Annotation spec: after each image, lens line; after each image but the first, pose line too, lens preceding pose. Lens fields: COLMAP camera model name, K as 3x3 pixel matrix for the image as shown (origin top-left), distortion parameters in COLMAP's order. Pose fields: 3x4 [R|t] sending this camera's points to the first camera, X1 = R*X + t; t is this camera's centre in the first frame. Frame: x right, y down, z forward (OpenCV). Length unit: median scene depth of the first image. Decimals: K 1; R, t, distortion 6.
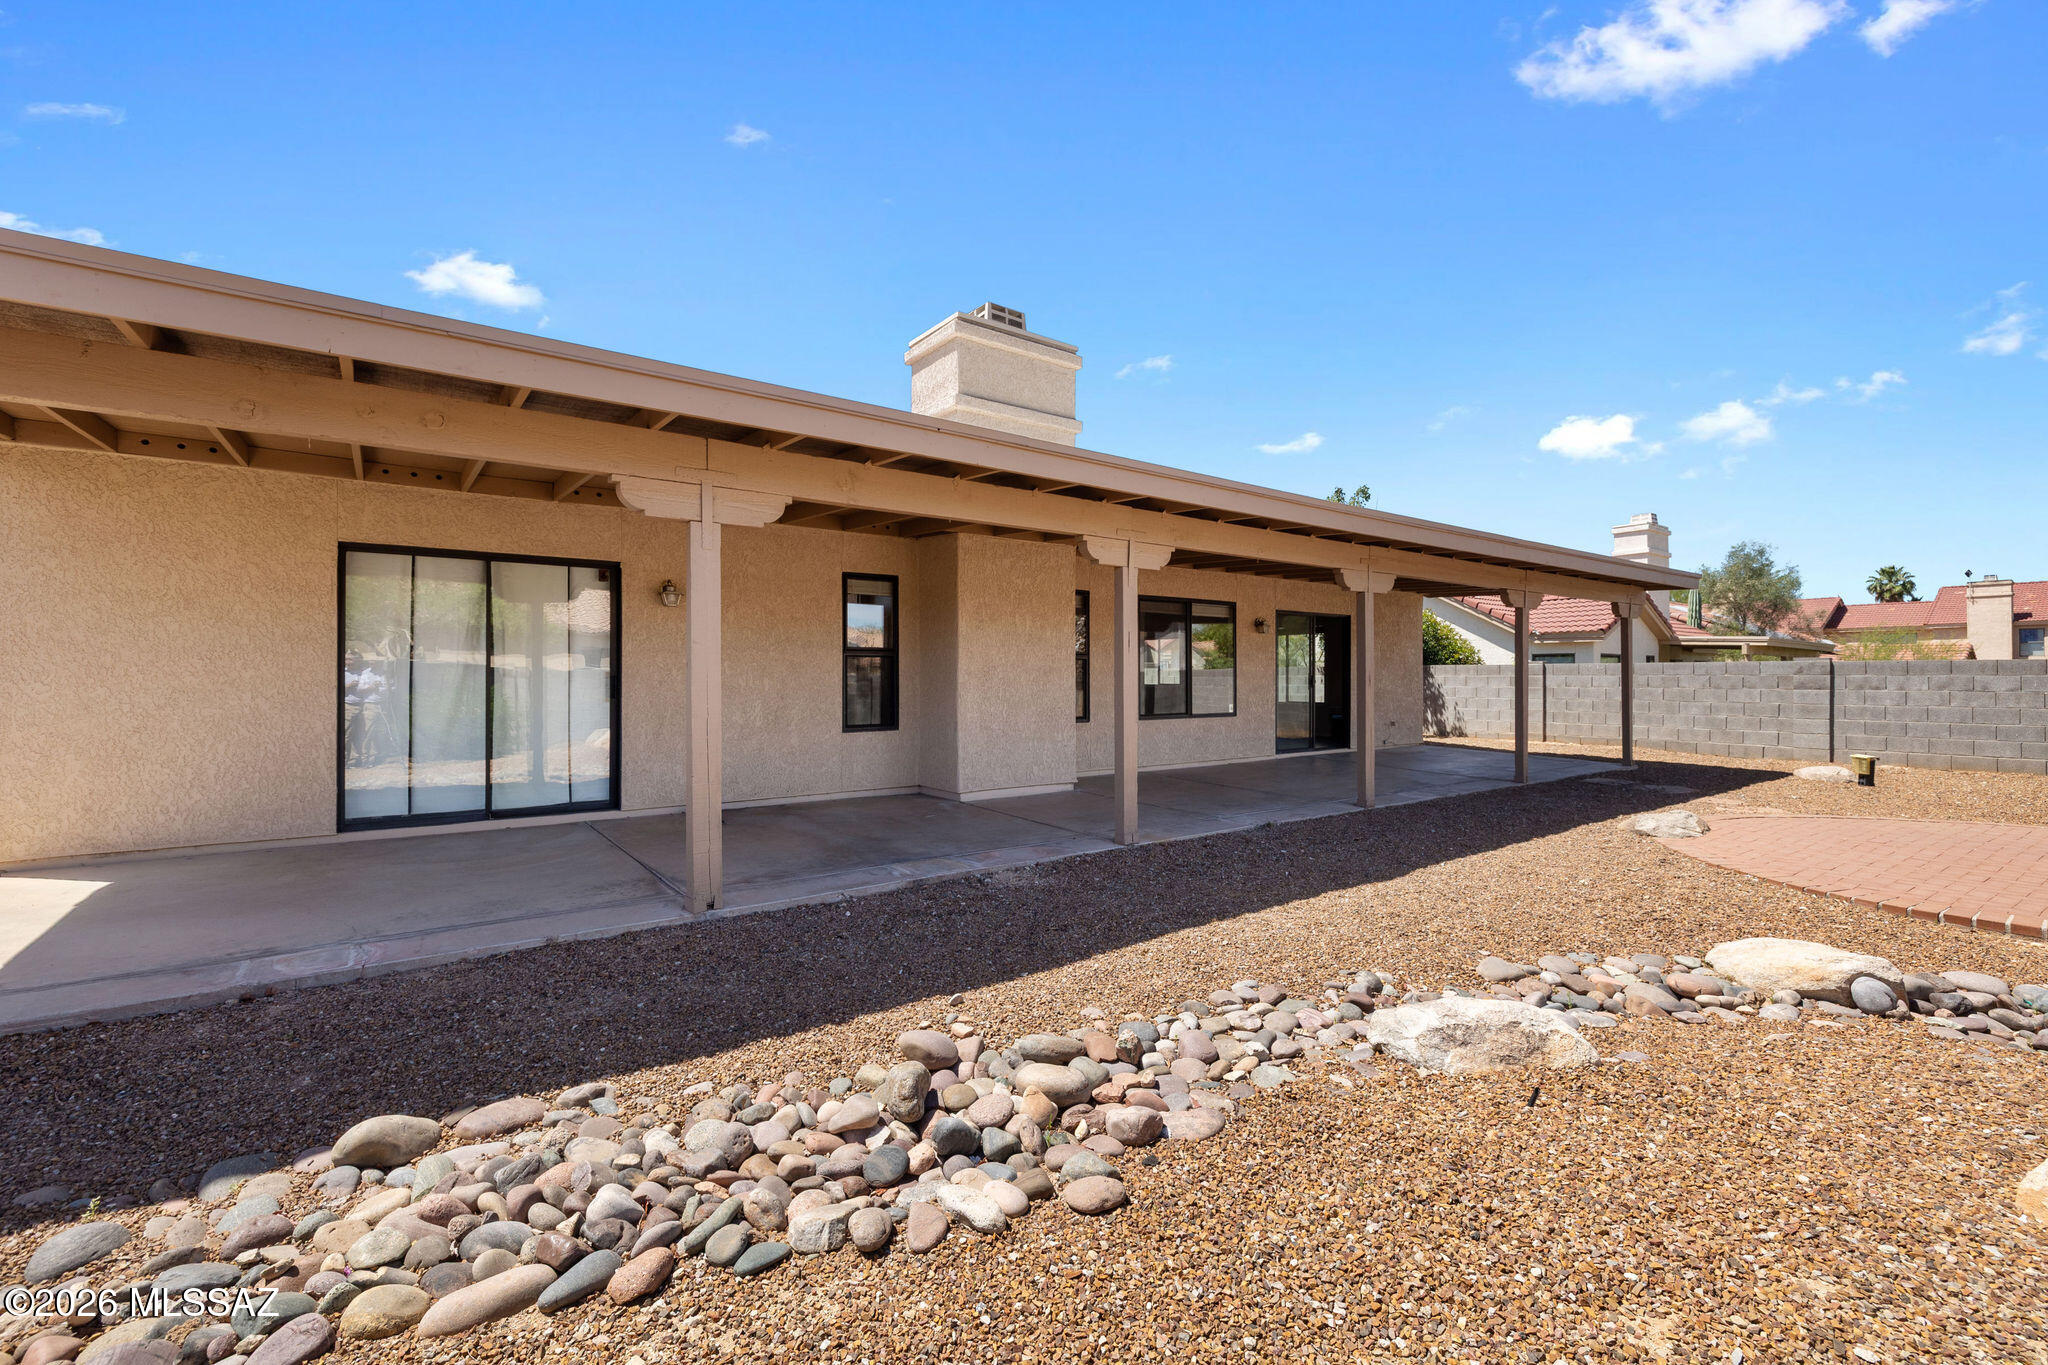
lens RADIAL K [[864.7, 0, 1023.2], [0, 864.7, 676.6], [0, 0, 1]] dist [-0.001253, 0.000355]
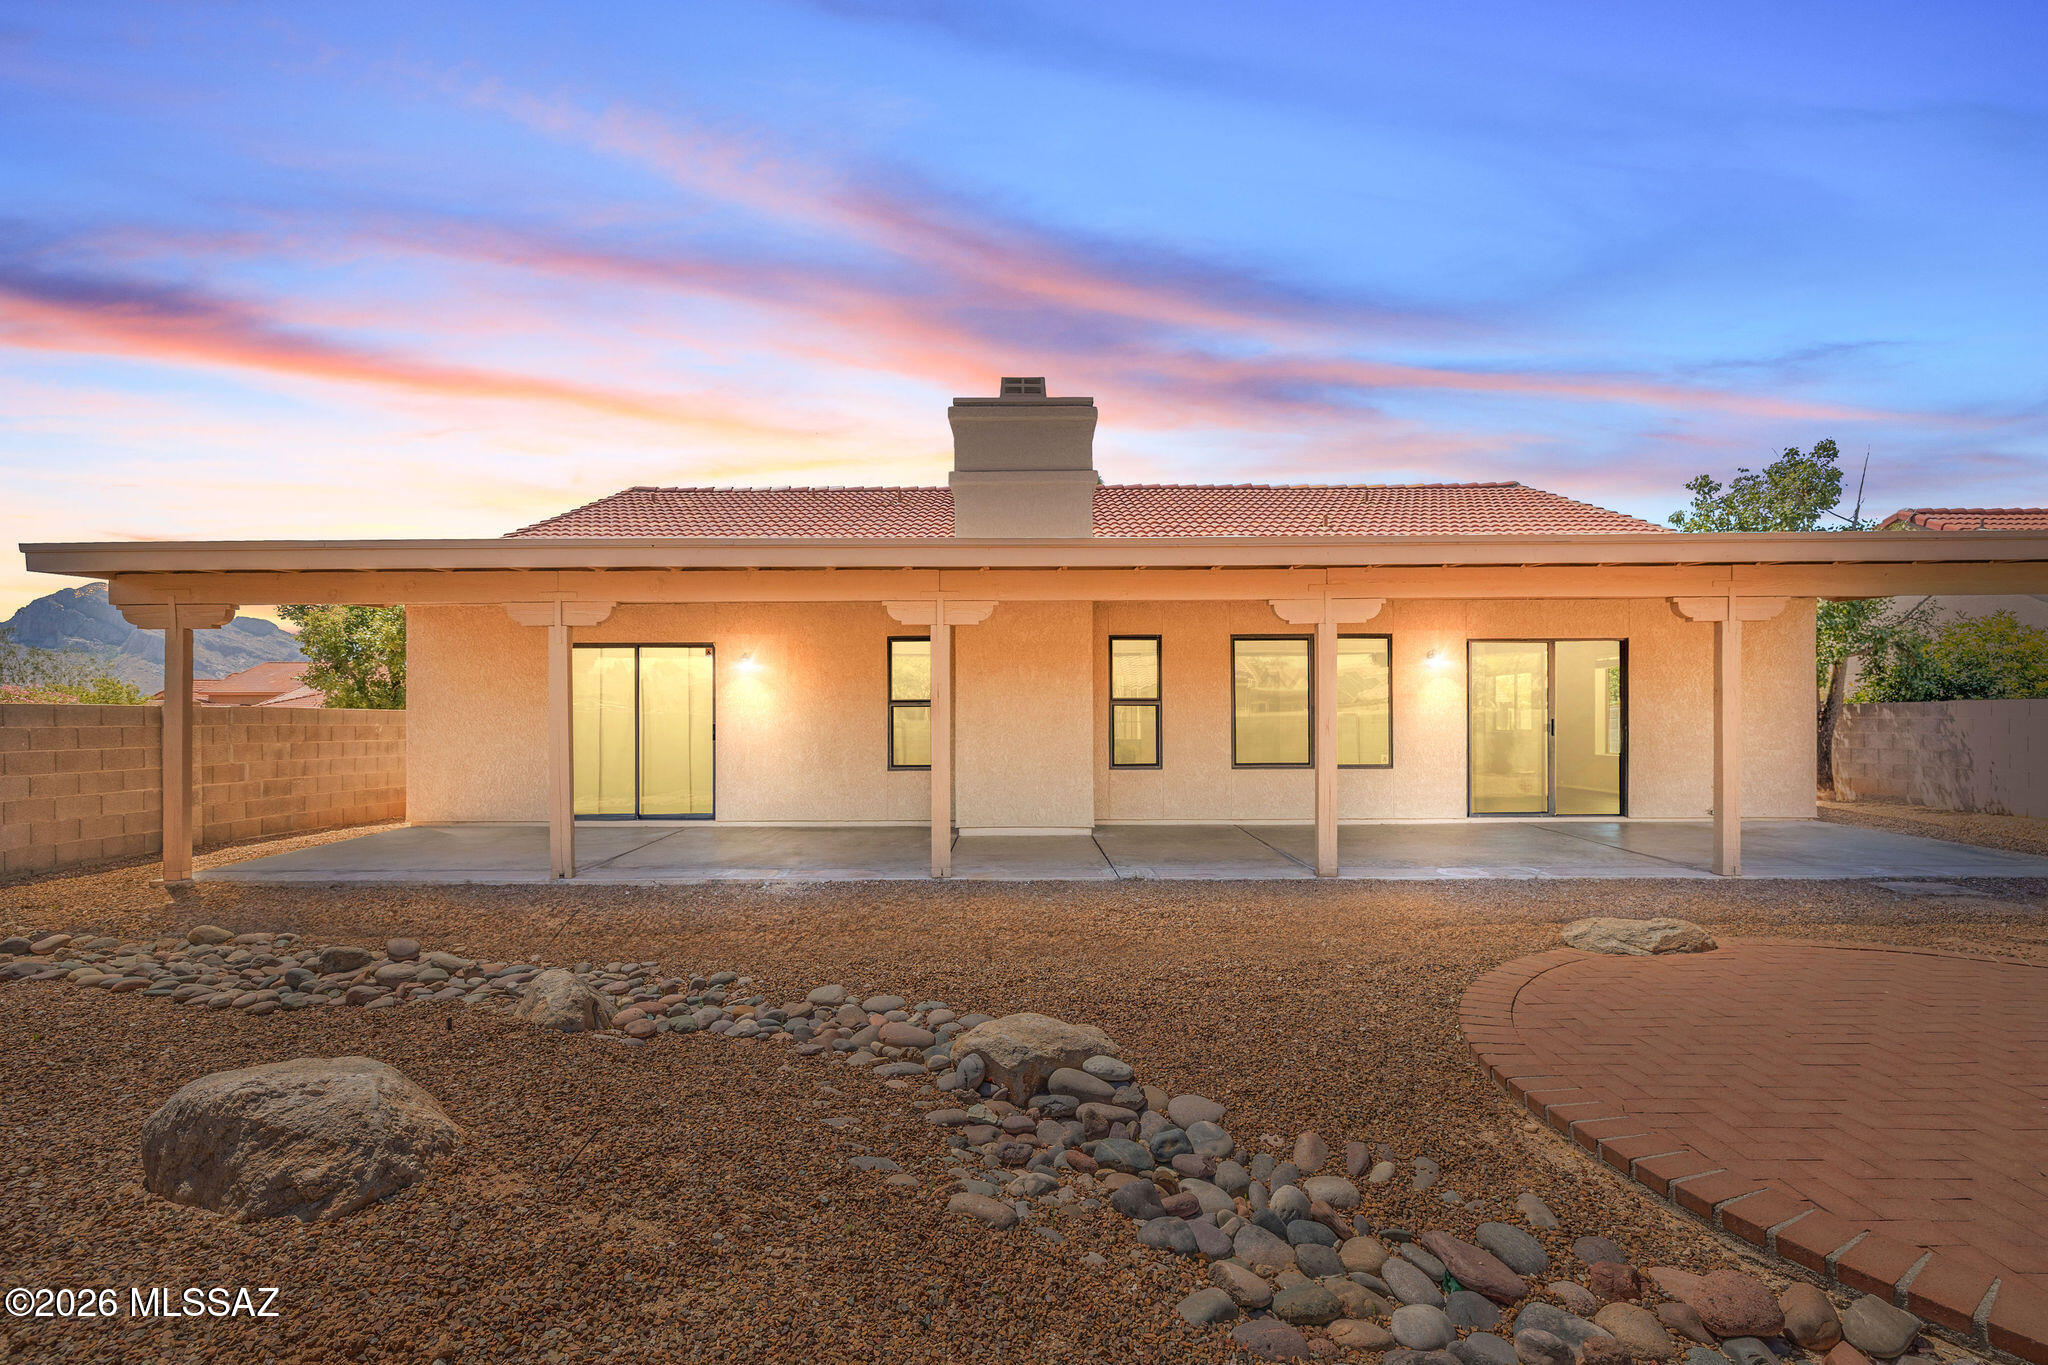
lens RADIAL K [[912.4, 0, 1023.0], [0, 912.4, 697.7], [0, 0, 1]] dist [0.002774, 0.000160]
pose [[0.799560, -0.020398, -0.600240, 0.671658], [0.004693, 0.999605, -0.027718, 0.000085], [0.600568, 0.019345, 0.799340, 0.107158]]
